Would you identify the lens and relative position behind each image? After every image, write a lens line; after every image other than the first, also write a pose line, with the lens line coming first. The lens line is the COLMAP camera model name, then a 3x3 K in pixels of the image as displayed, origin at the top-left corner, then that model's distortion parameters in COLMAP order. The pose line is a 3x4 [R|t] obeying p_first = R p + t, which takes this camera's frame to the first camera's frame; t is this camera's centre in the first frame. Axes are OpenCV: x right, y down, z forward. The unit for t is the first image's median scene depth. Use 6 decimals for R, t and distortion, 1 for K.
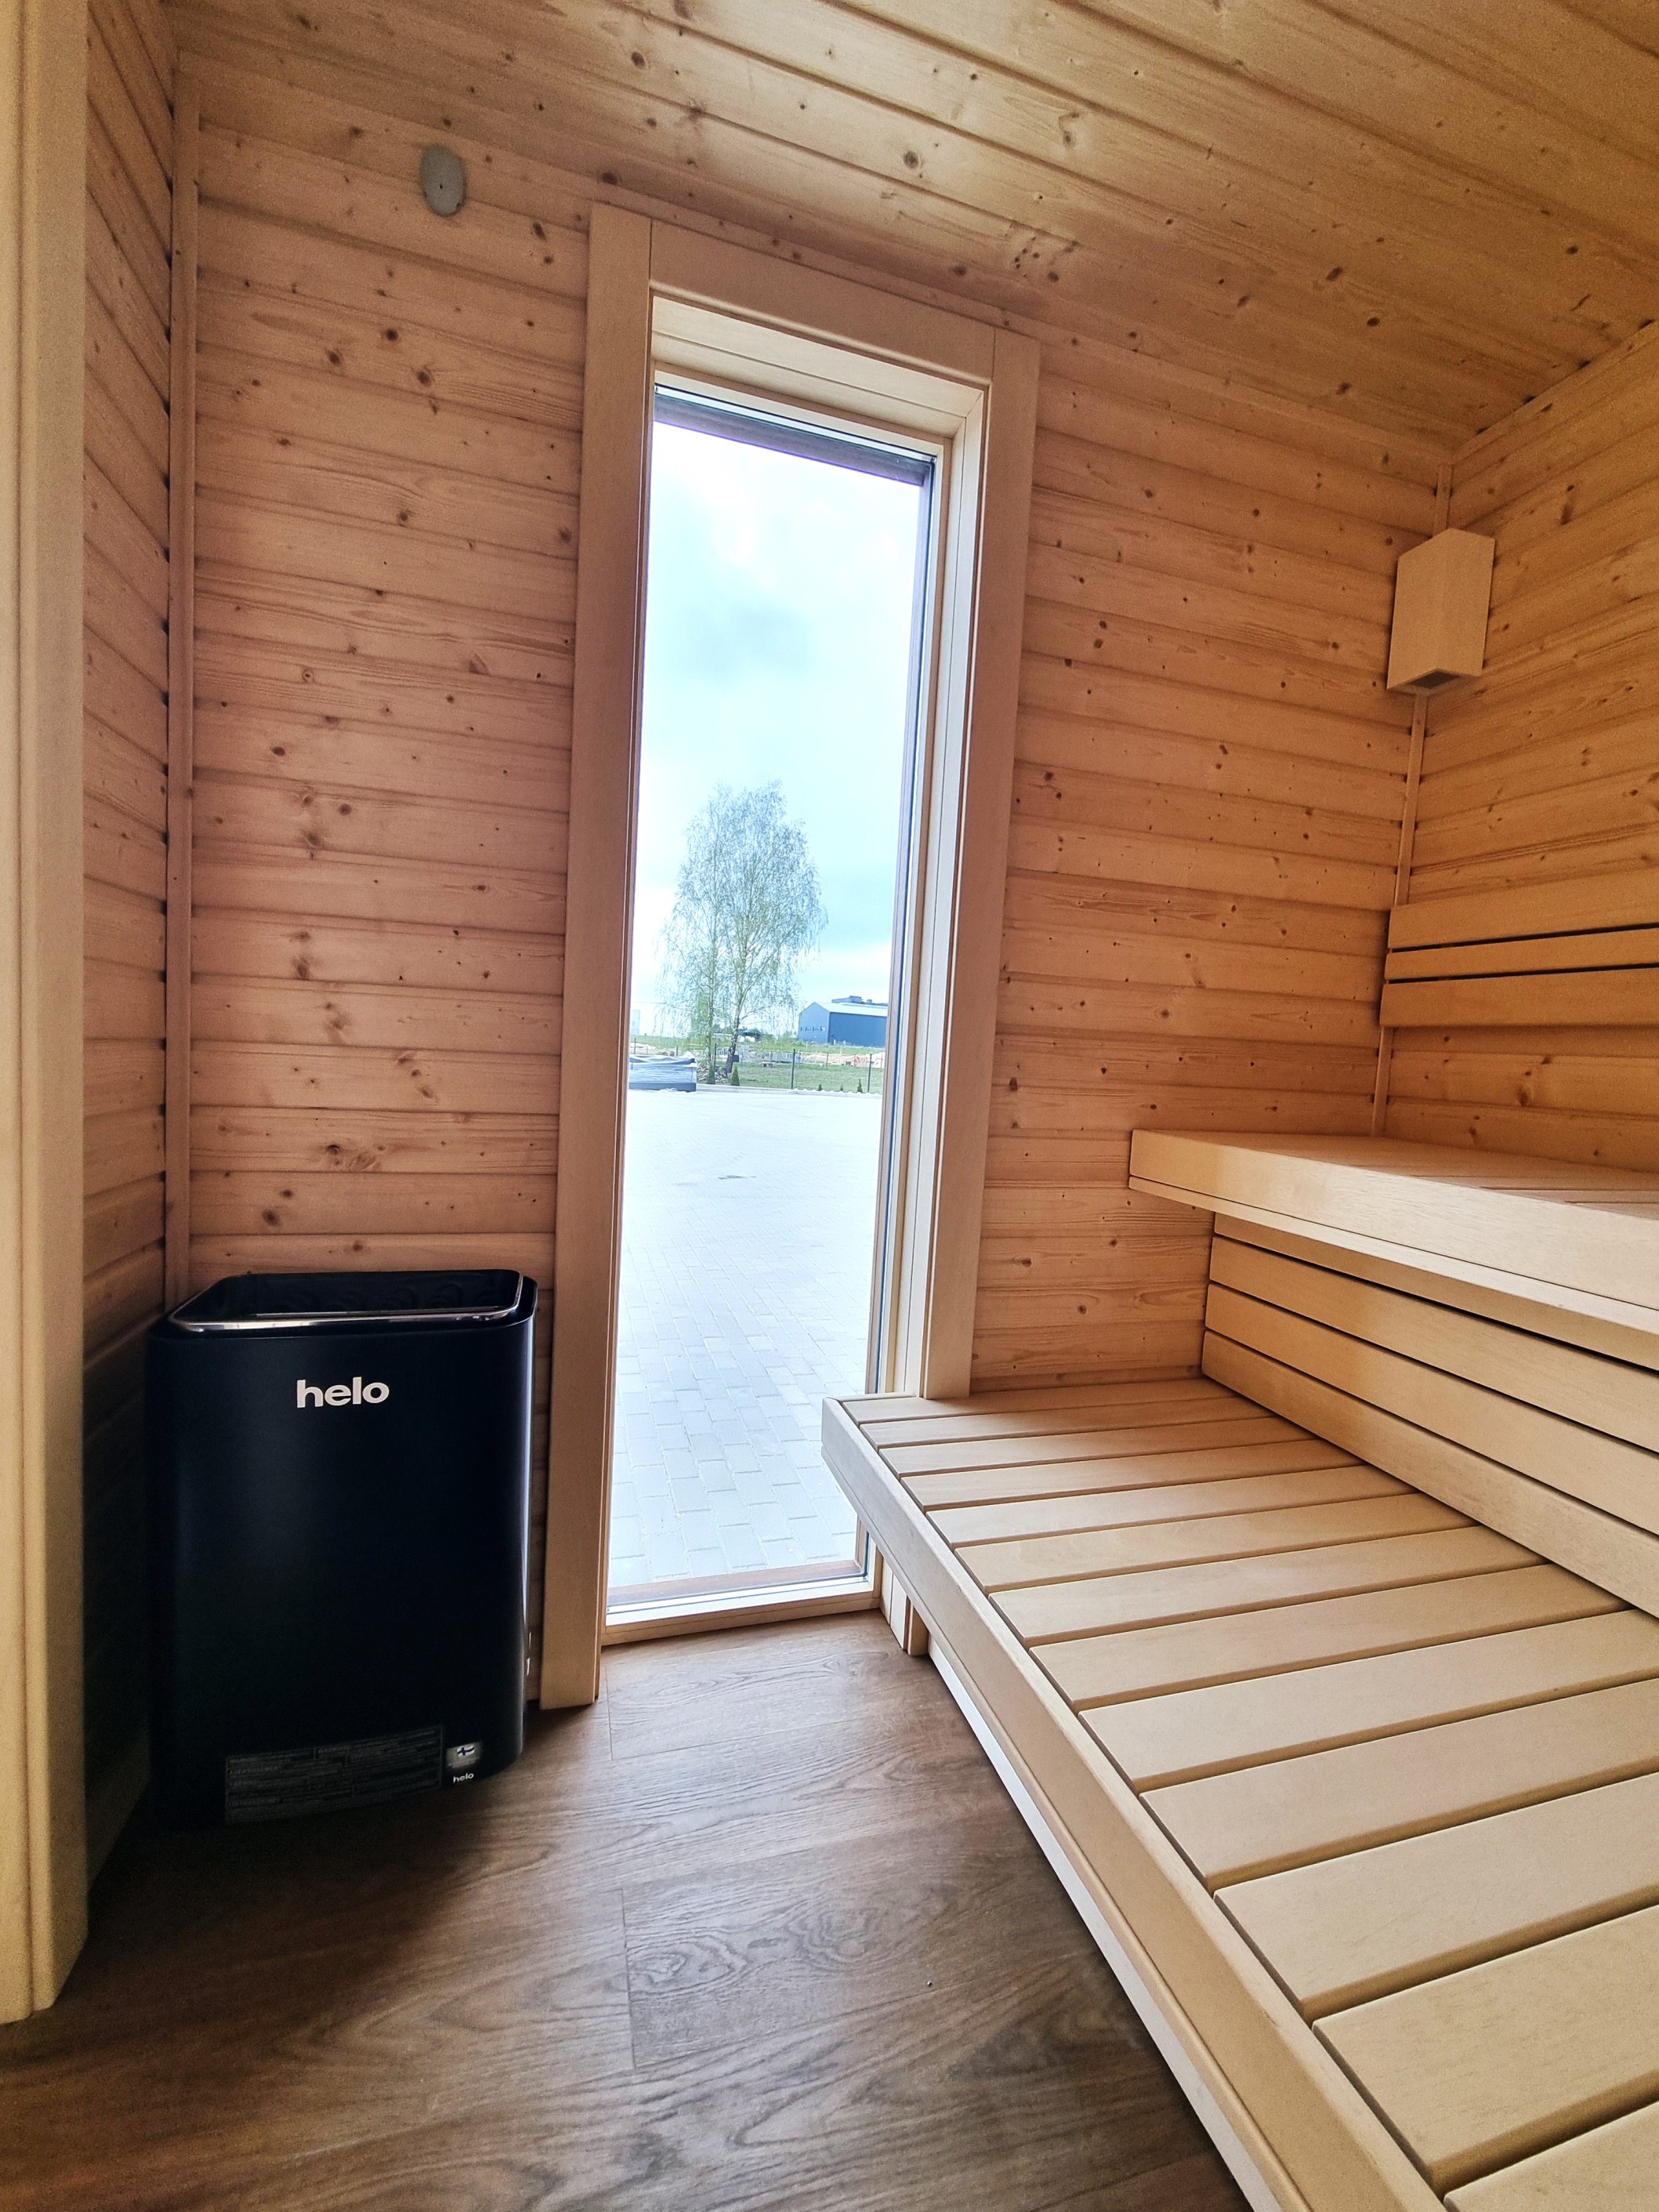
lens RADIAL K [[904.3, 0, 829.0], [0, 904.3, 1111.3], [0, 0, 1]] dist [0.001458, -0.001052]
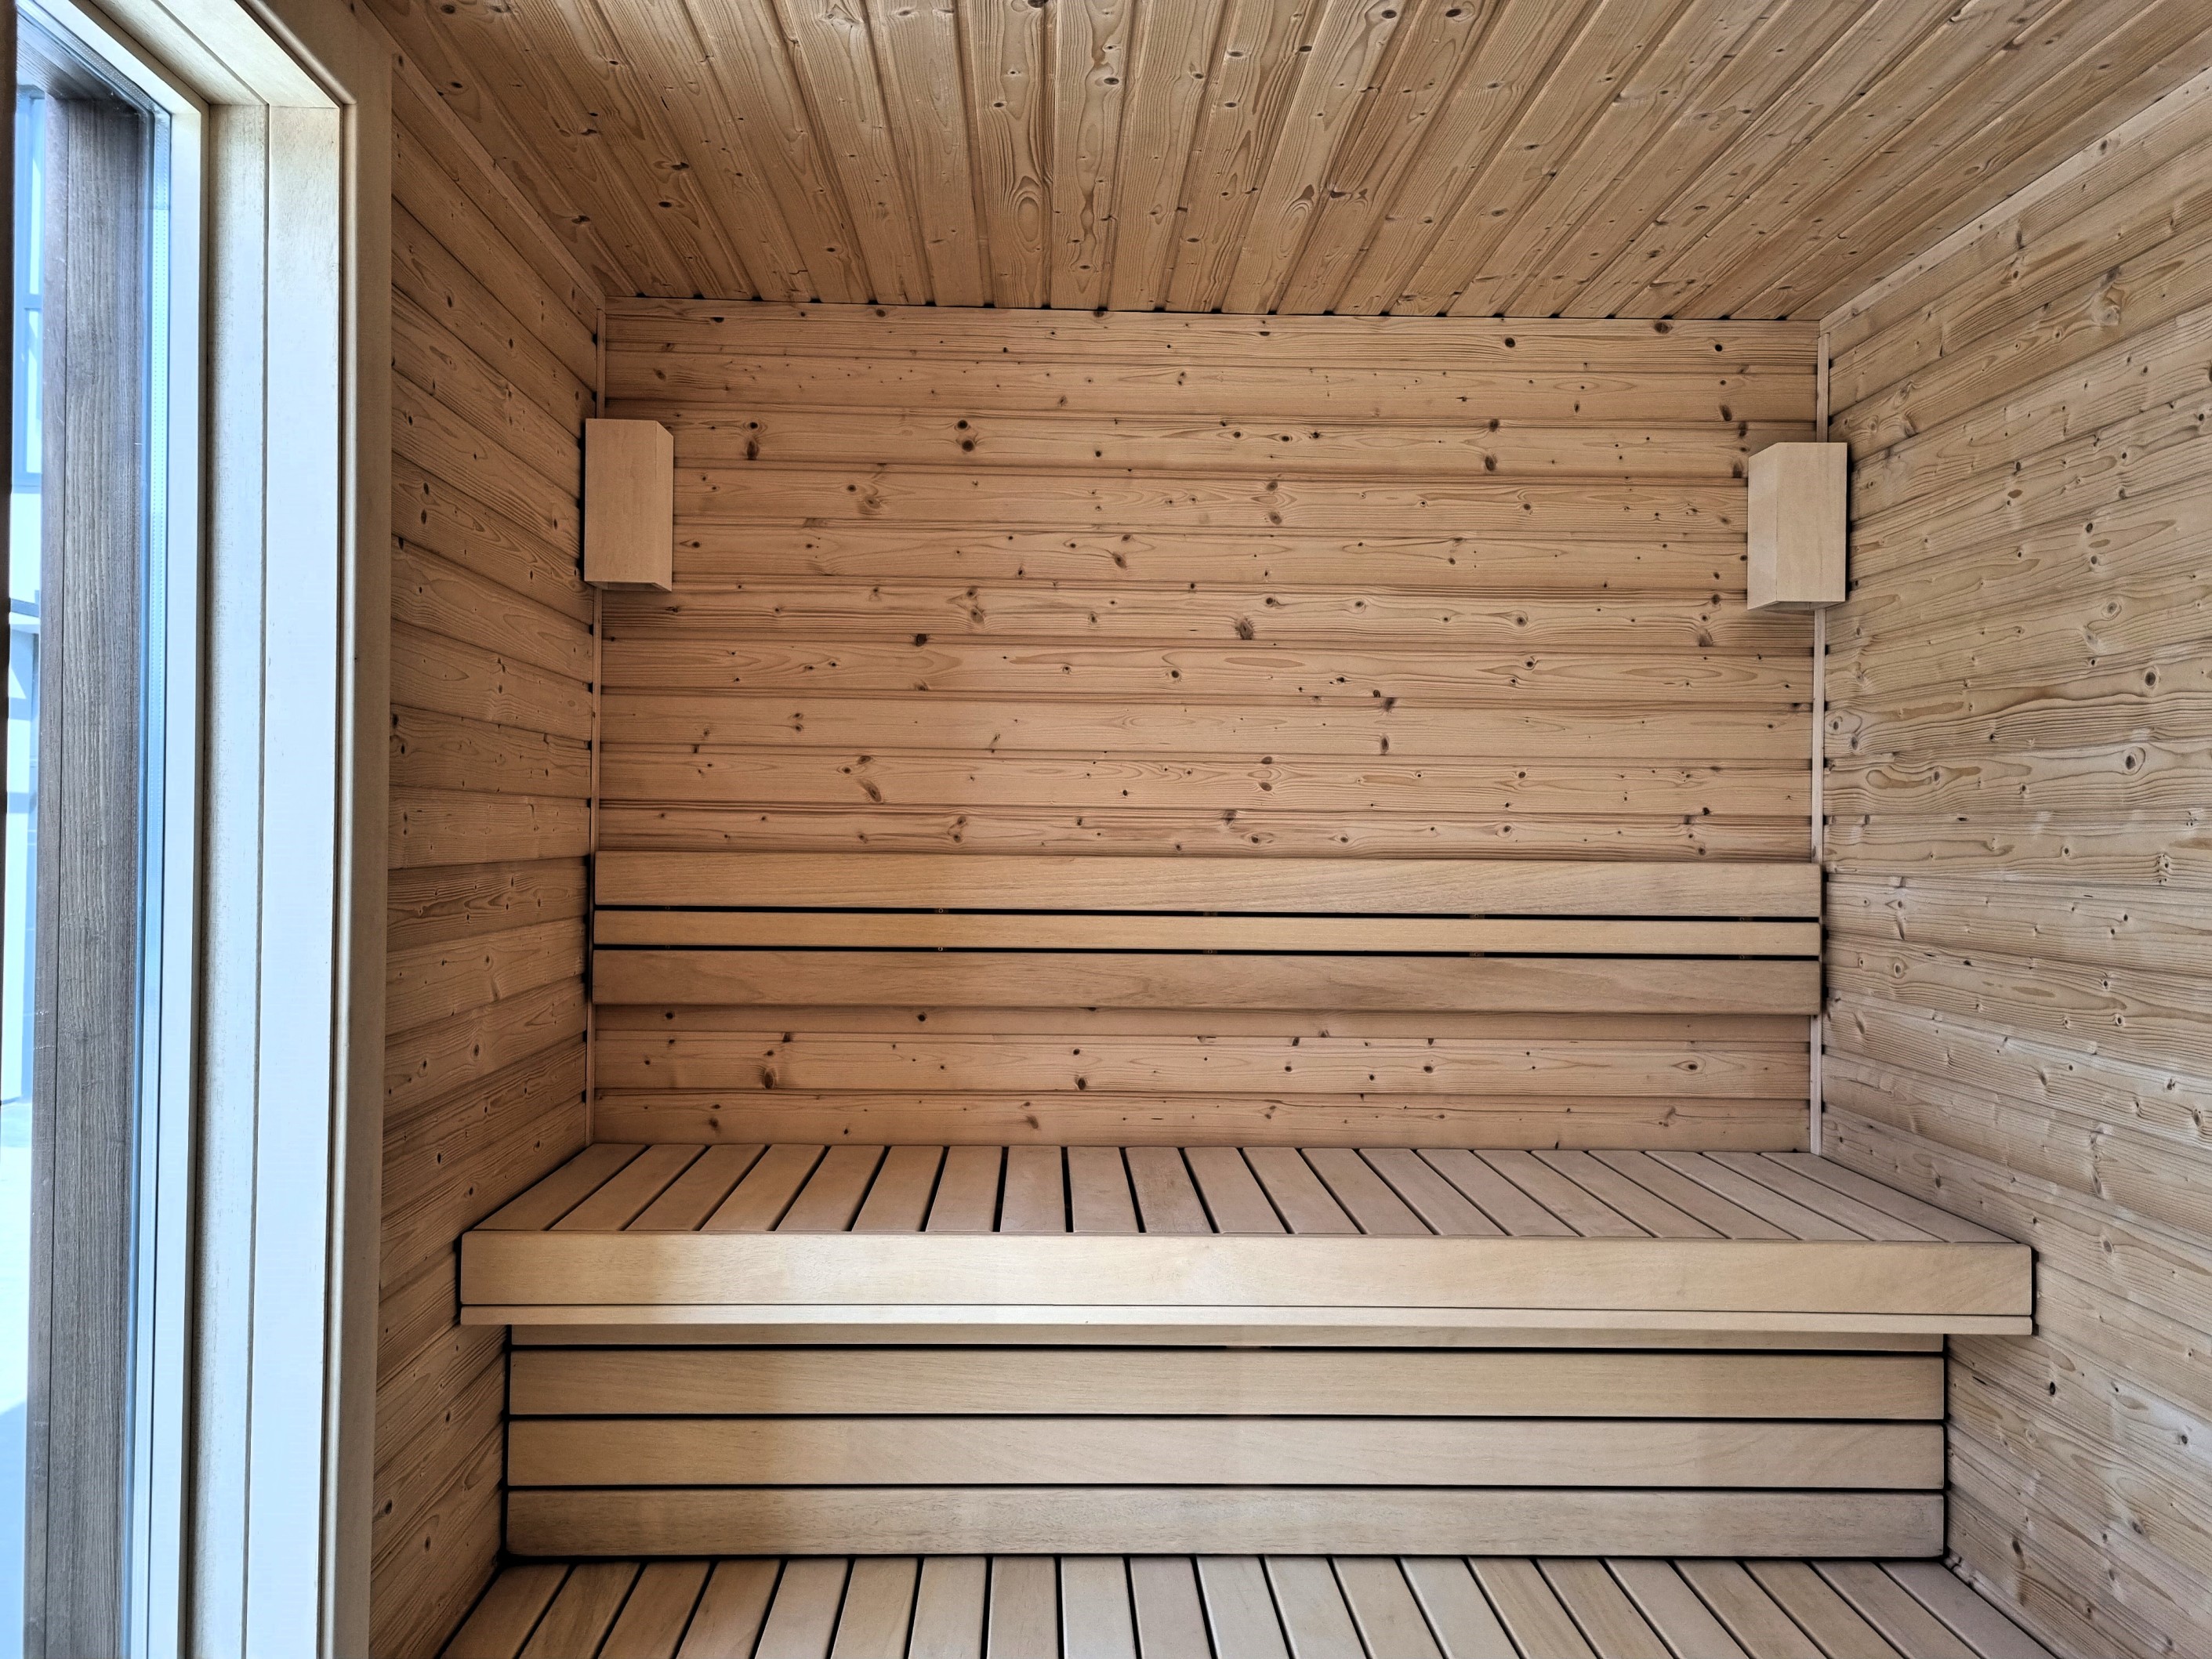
lens RADIAL K [[1667.9, 0, 1097.4], [0, 1667.9, 822.4], [0, 0, 1]] dist [0.066458, -0.042793]
pose [[0.252025, -0.046721, 0.966592, -0.728480], [0.069606, 0.997122, 0.030048, -0.287839], [-0.965214, 0.059708, 0.254552, 0.227619]]
